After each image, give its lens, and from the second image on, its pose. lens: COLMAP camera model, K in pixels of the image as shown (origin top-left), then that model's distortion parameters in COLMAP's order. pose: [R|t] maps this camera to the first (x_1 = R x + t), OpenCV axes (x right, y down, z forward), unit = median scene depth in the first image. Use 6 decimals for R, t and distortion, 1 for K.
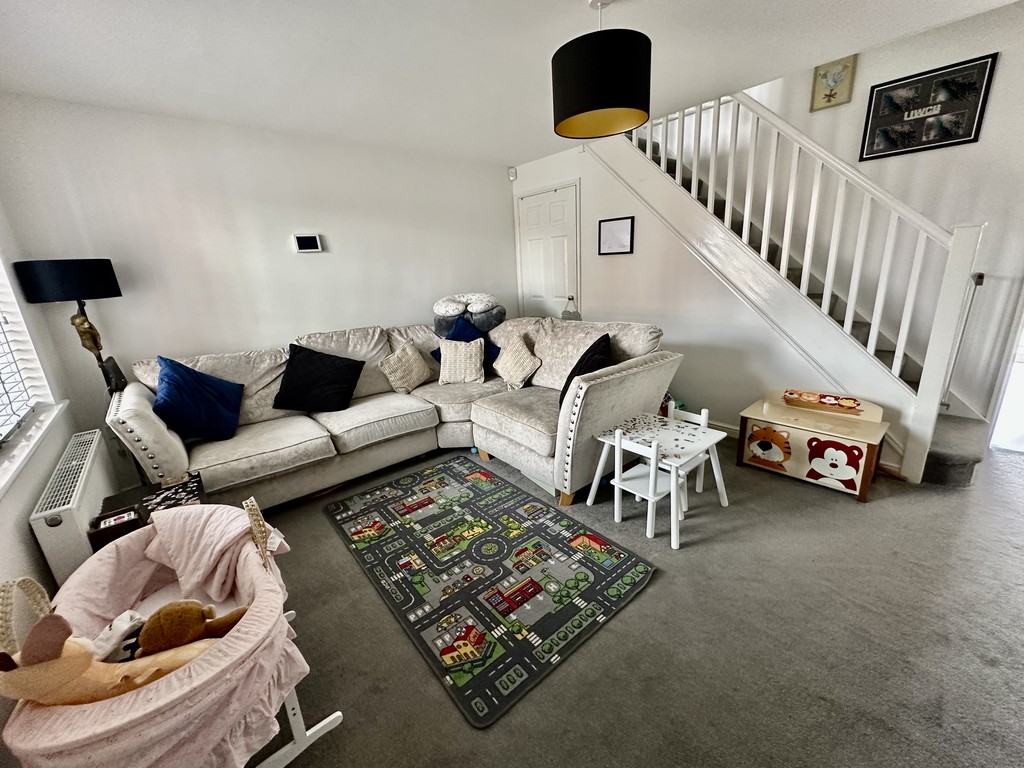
lens RADIAL K [[408.7, 0, 510.5], [0, 408.7, 381.7], [0, 0, 1]] dist [-0.002349, 0.000838]
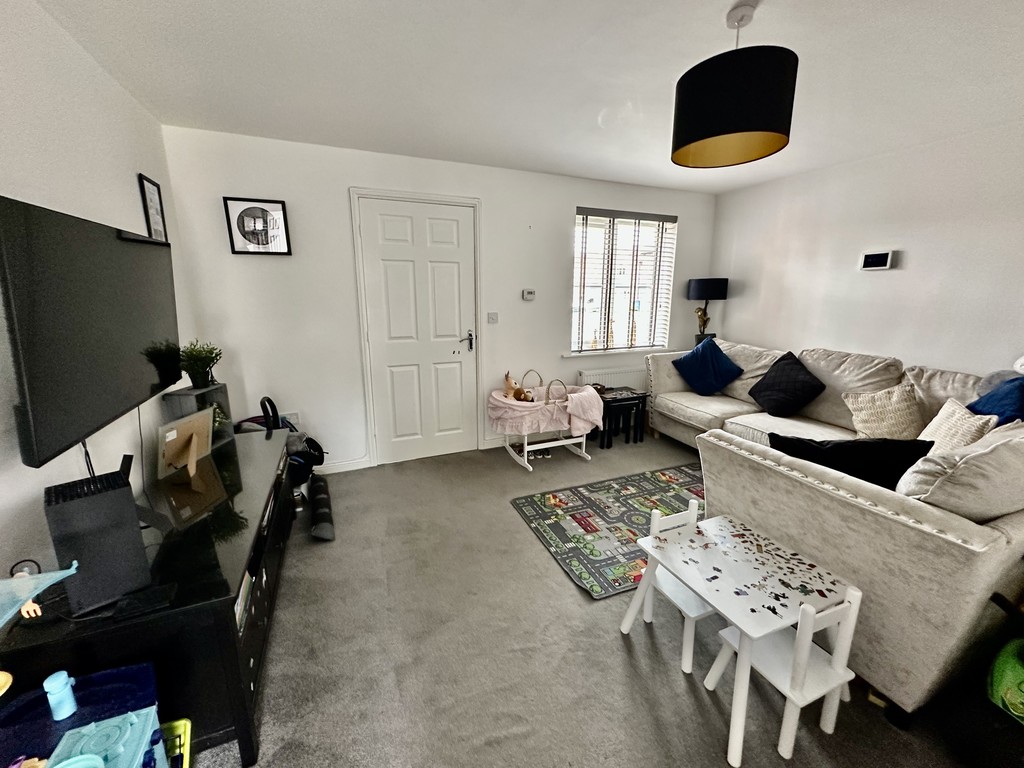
lens RADIAL K [[408.7, 0, 510.5], [0, 408.7, 381.7], [0, 0, 1]] dist [-0.002349, 0.000838]
pose [[-0.301361, 0.259038, -0.917650, 1.253772], [-0.241478, 0.910284, 0.336261, -0.340054], [0.922426, 0.322928, -0.211772, 0.872569]]
